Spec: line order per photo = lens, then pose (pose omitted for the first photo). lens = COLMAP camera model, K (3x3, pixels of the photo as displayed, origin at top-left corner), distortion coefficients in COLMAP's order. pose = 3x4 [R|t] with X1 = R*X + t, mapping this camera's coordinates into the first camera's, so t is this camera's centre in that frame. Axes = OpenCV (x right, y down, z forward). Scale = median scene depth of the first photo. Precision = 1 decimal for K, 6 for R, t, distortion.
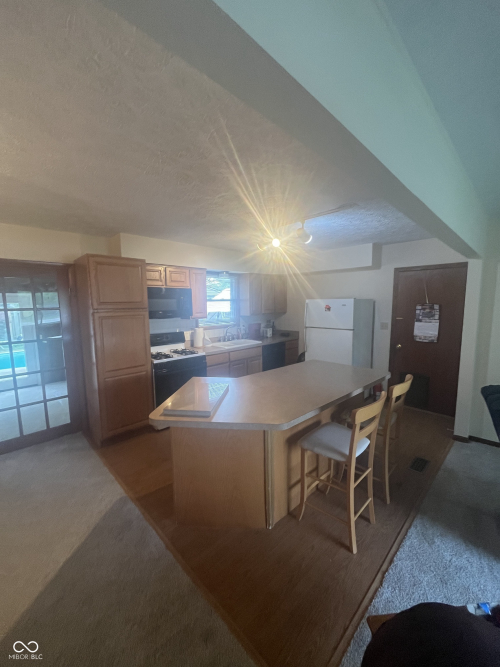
lens RADIAL K [[270.8, 0, 248.1], [0, 270.8, 334.2], [0, 0, 1]] dist [0.000026, -0.000094]
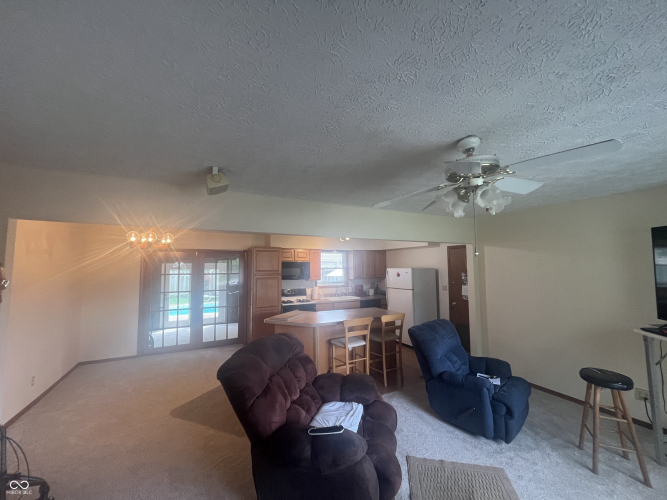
lens RADIAL K [[270.8, 0, 333.8], [0, 270.8, 251.2], [0, 0, 1]] dist [0.000026, -0.000094]
pose [[0.958102, -0.016474, -0.285951, 0.380901], [-0.033220, 0.985216, -0.168068, 0.036298], [0.284493, 0.170526, 0.943390, -0.487426]]
